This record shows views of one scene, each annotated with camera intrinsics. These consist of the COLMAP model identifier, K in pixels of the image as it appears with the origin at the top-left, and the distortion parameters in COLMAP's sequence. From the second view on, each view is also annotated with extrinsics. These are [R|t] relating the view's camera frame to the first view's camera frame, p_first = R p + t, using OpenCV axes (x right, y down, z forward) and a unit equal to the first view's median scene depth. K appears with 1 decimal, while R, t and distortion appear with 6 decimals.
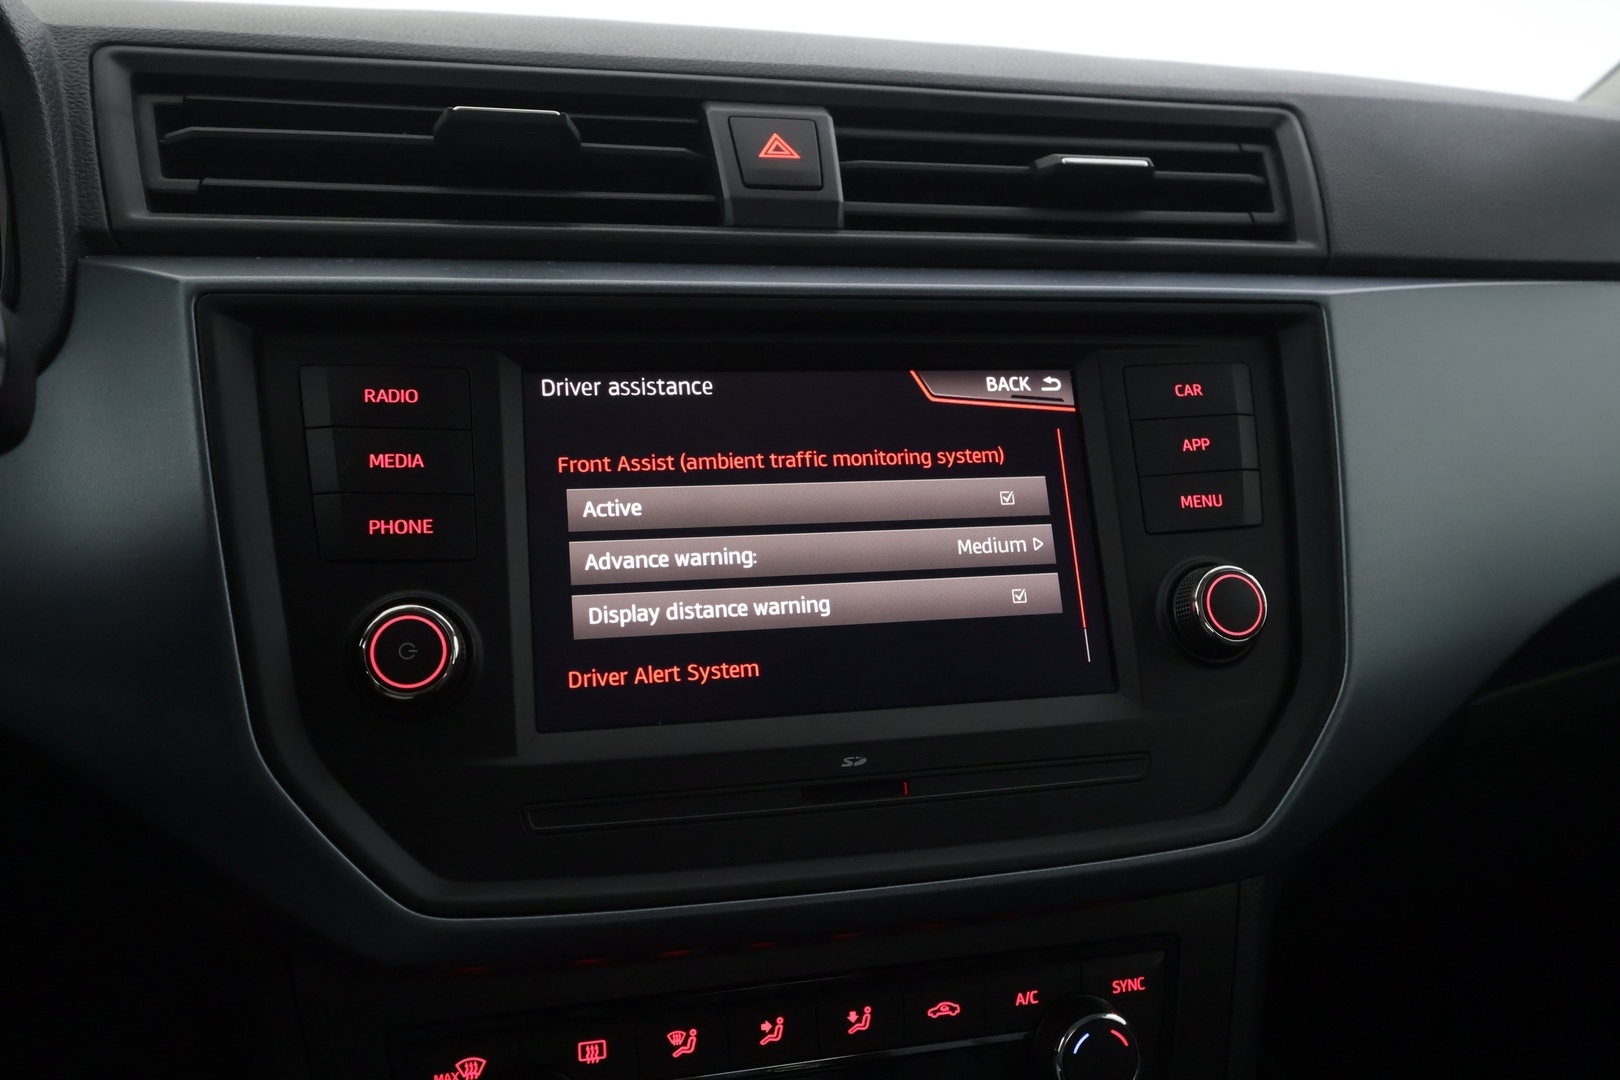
lens RADIAL K [[1275.3, 0, 814.7], [0, 1275.3, 536.1], [0, 0, 1]] dist [-0.004466, 0.015534]
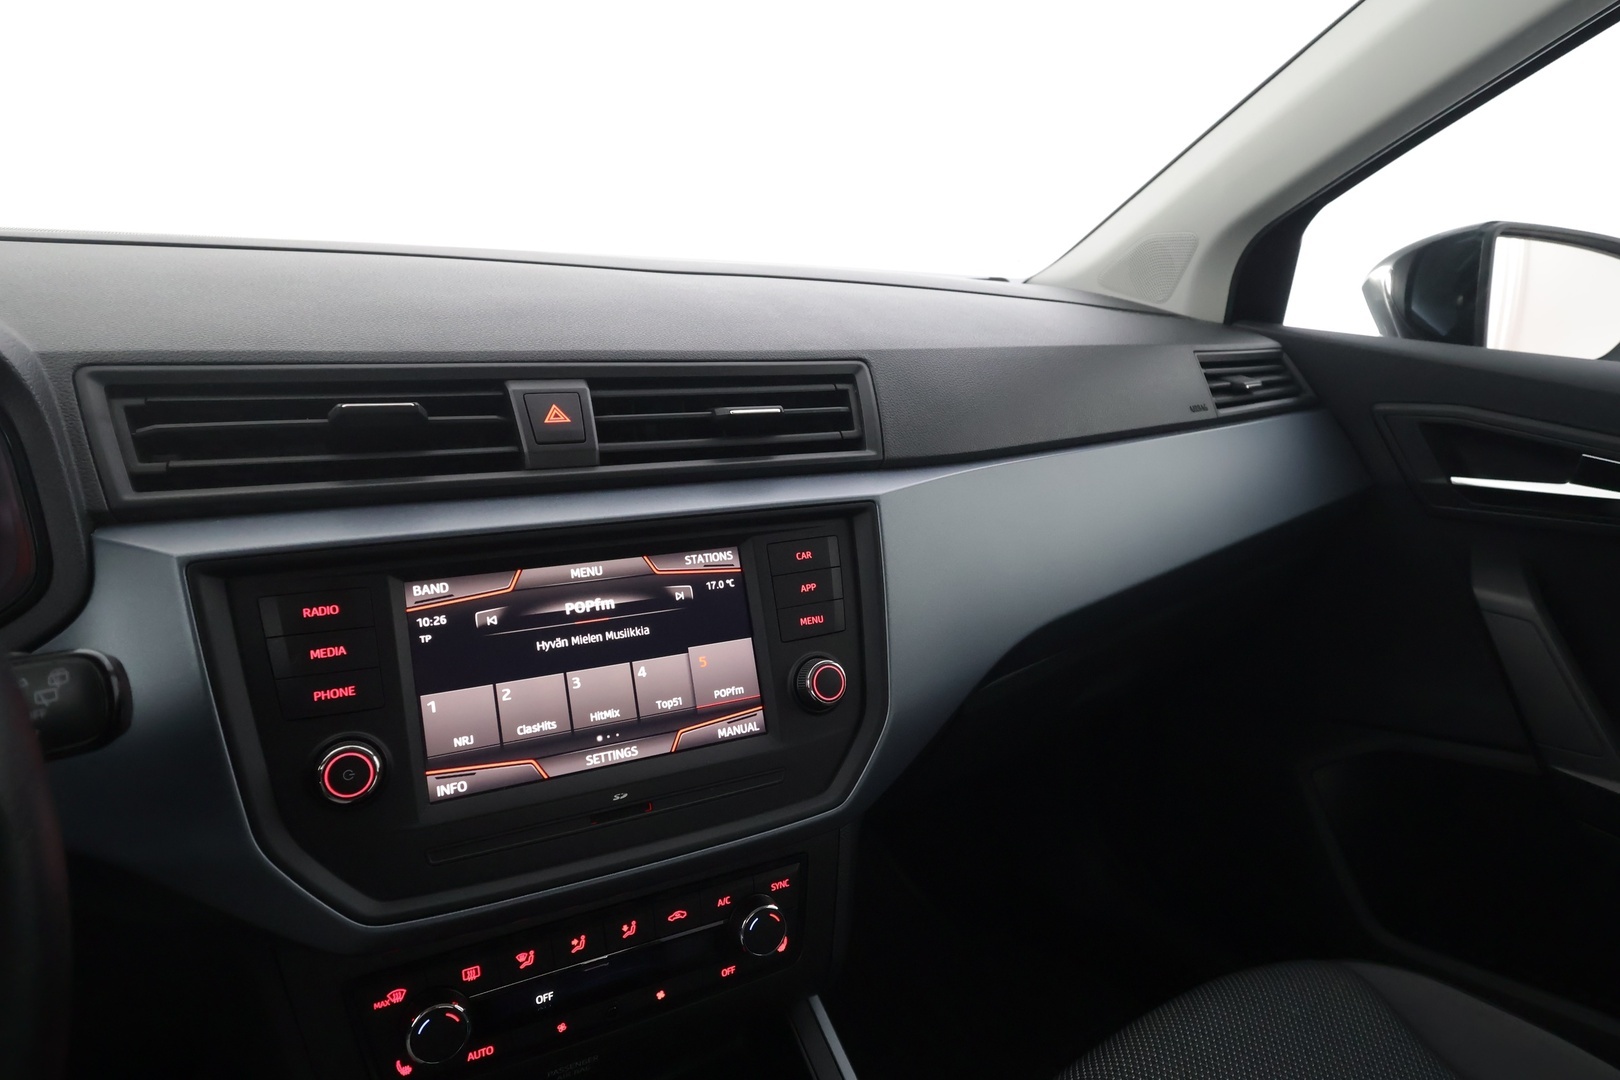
lens RADIAL K [[943.0, 0, 810.6], [0, 943.0, 540.9], [0, 0, 1]] dist [0.003407, 0.000032]
pose [[0.970441, -0.044241, 0.237247, -0.007095], [0.024622, 0.996074, 0.085027, -0.257420], [-0.240077, -0.076672, 0.967721, -0.276917]]
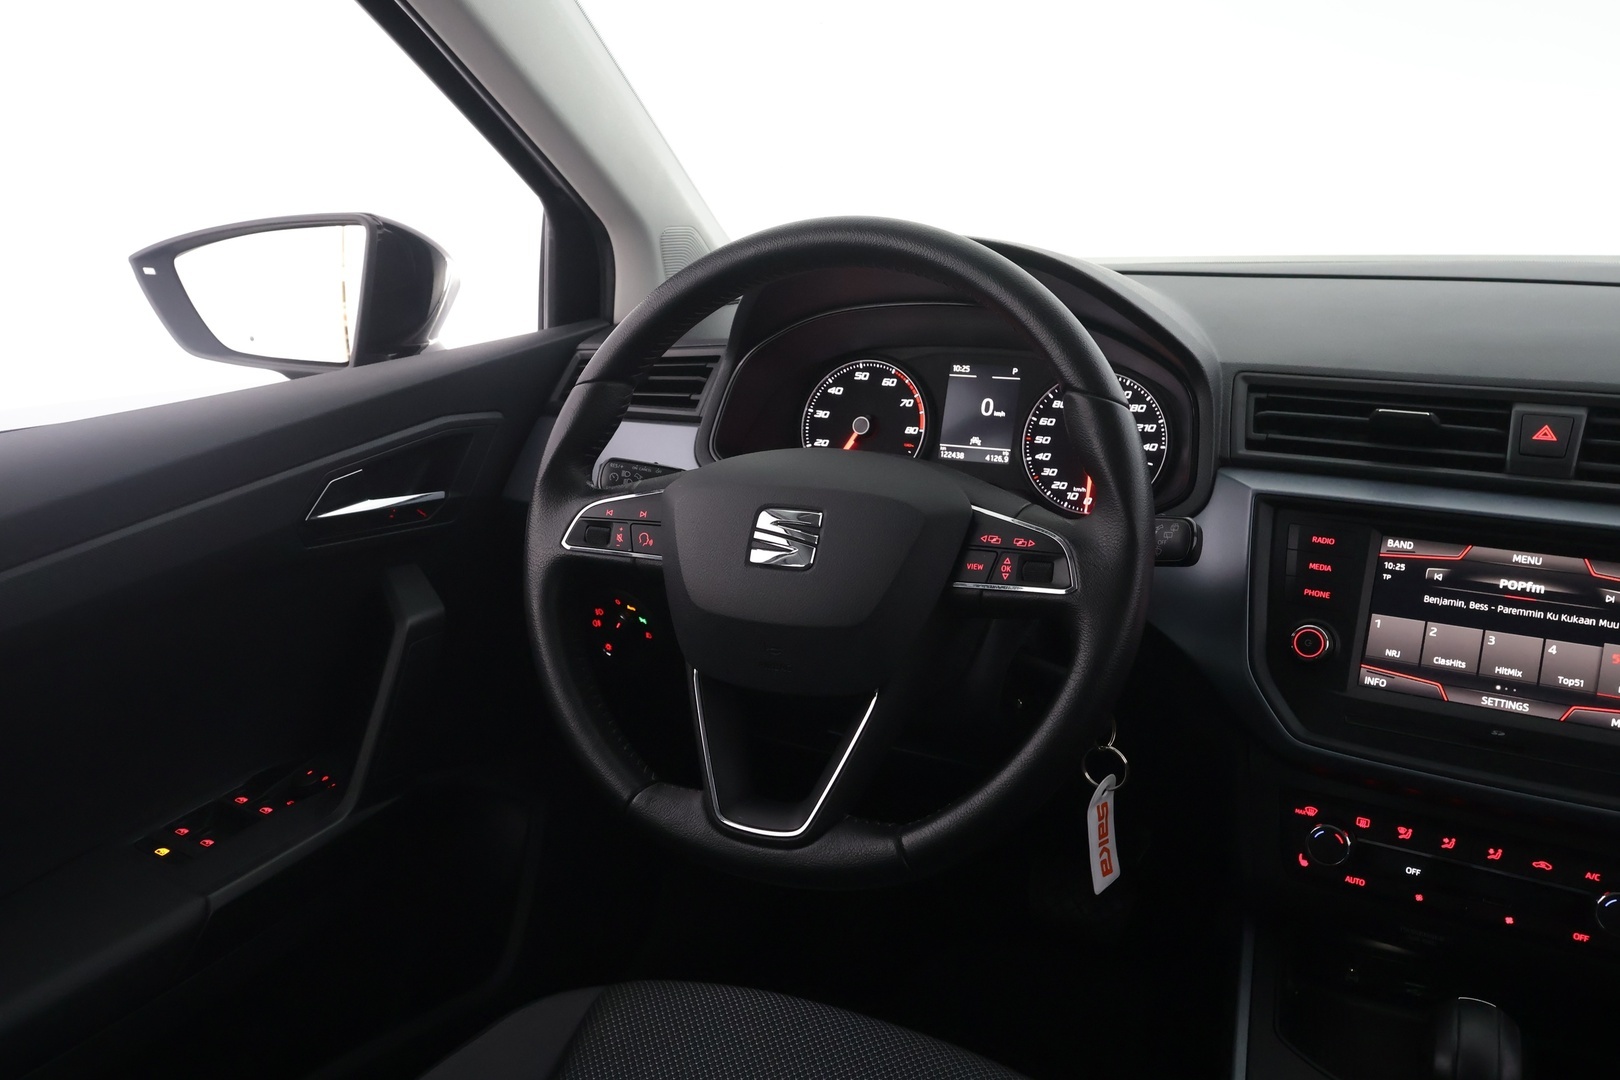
lens RADIAL K [[1275.3, 0, 806.0], [0, 1275.3, 542.8], [0, 0, 1]] dist [-0.004466, 0.015534]
pose [[0.693621, 0.168538, -0.700347, 0.646126], [-0.120335, 0.985692, 0.118027, -0.250974], [0.710218, 0.002411, 0.703978, -1.336879]]
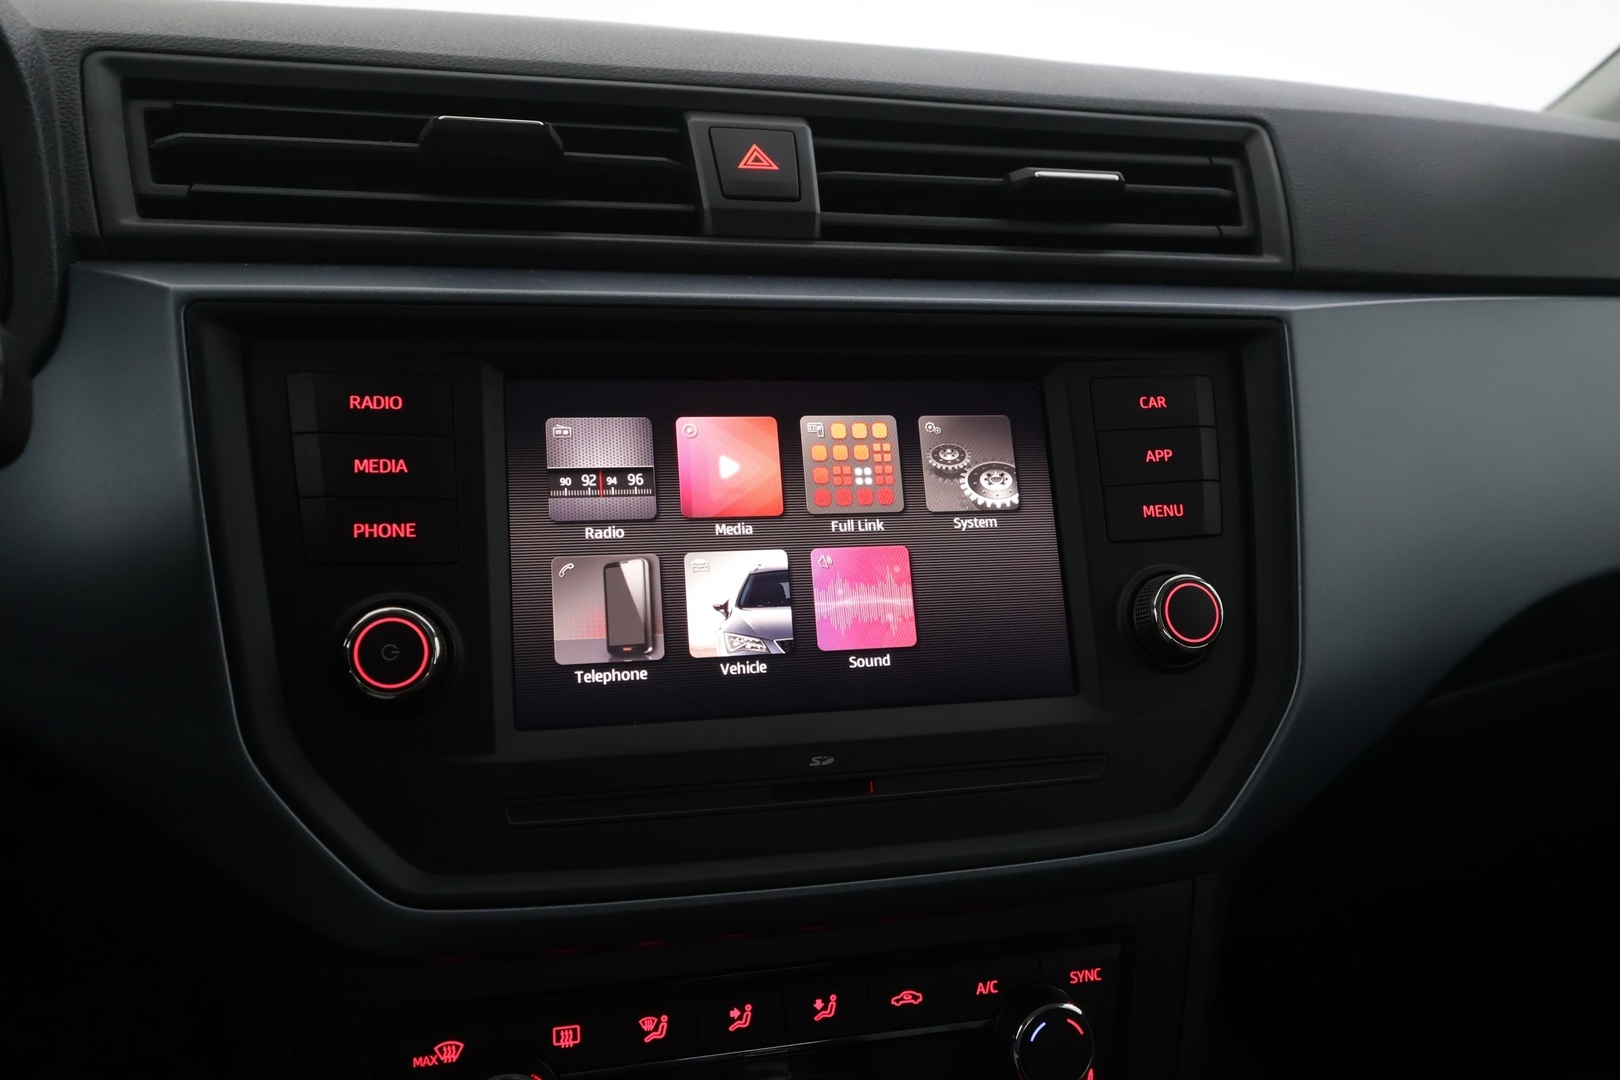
lens RADIAL K [[1275.3, 0, 813.7], [0, 1275.3, 538.3], [0, 0, 1]] dist [-0.004466, 0.015534]
pose [[0.999881, 0.011815, 0.009942, 0.010872], [-0.011993, 0.999765, 0.018067, -0.020943], [-0.009726, -0.018184, 0.999787, -0.030384]]
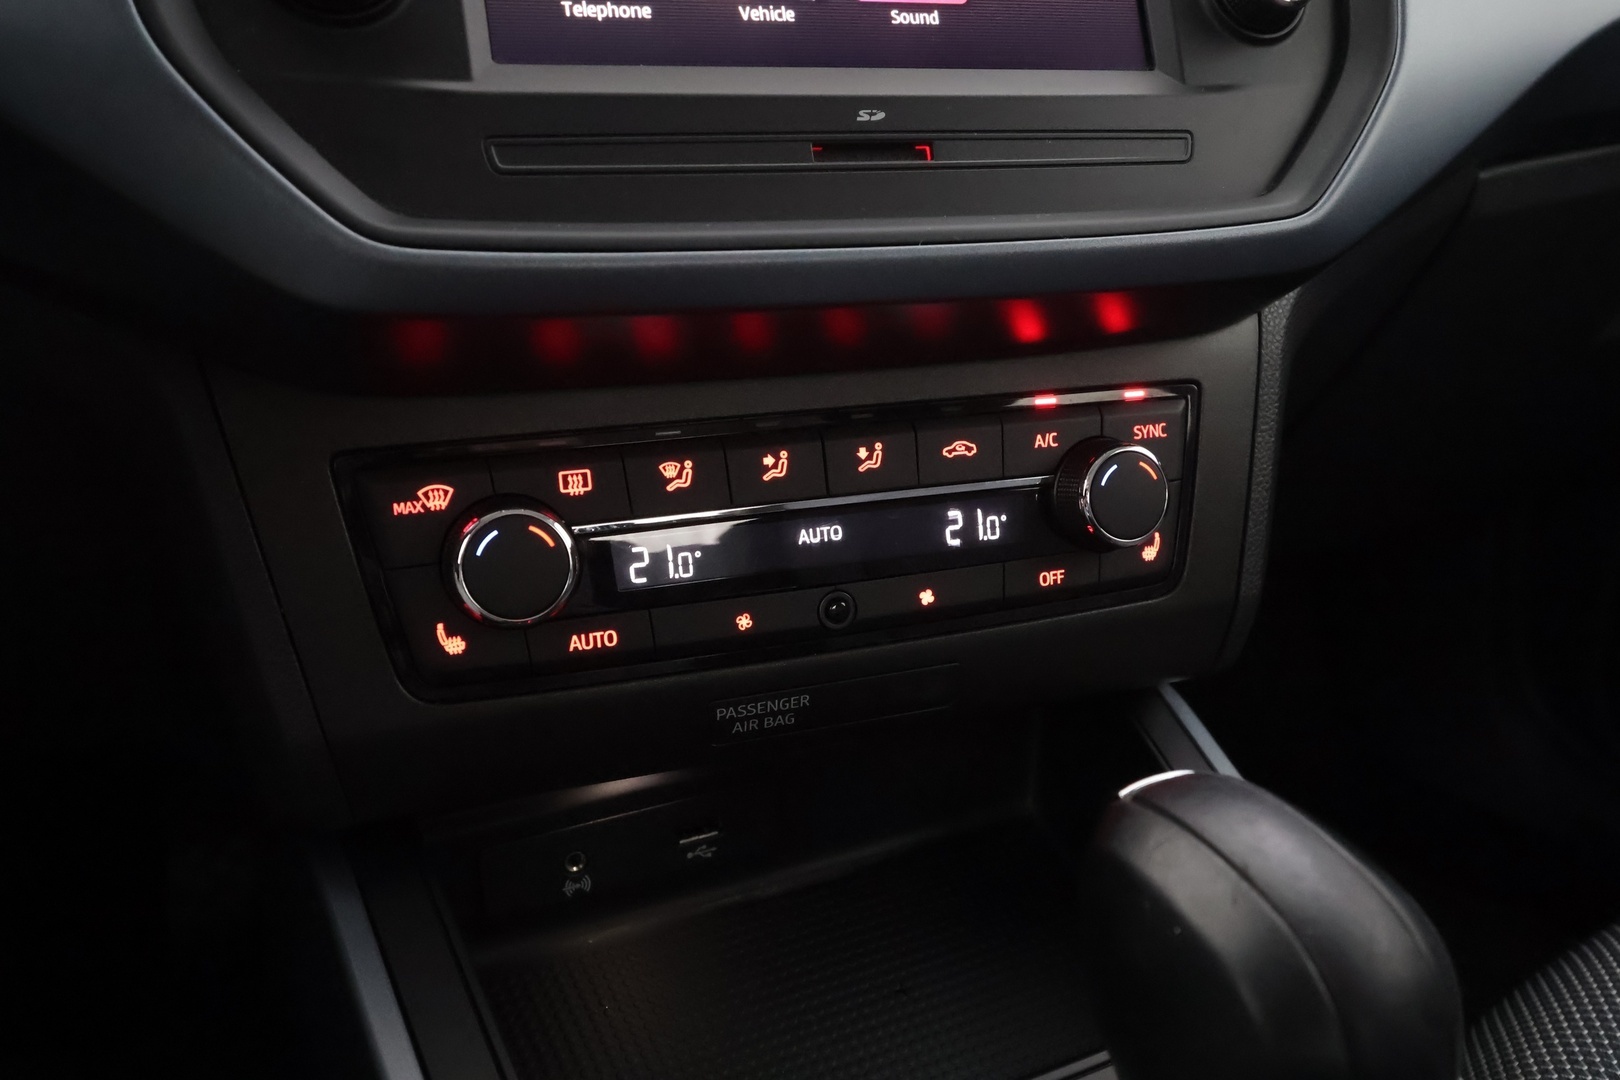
lens RADIAL K [[1275.3, 0, 810.3], [0, 1275.3, 543.6], [0, 0, 1]] dist [-0.004466, 0.015534]
pose [[0.994048, -0.043782, 0.099759, -0.098420], [0.028822, 0.988755, 0.146740, 0.306287], [-0.105062, -0.142992, 0.984132, 0.113771]]
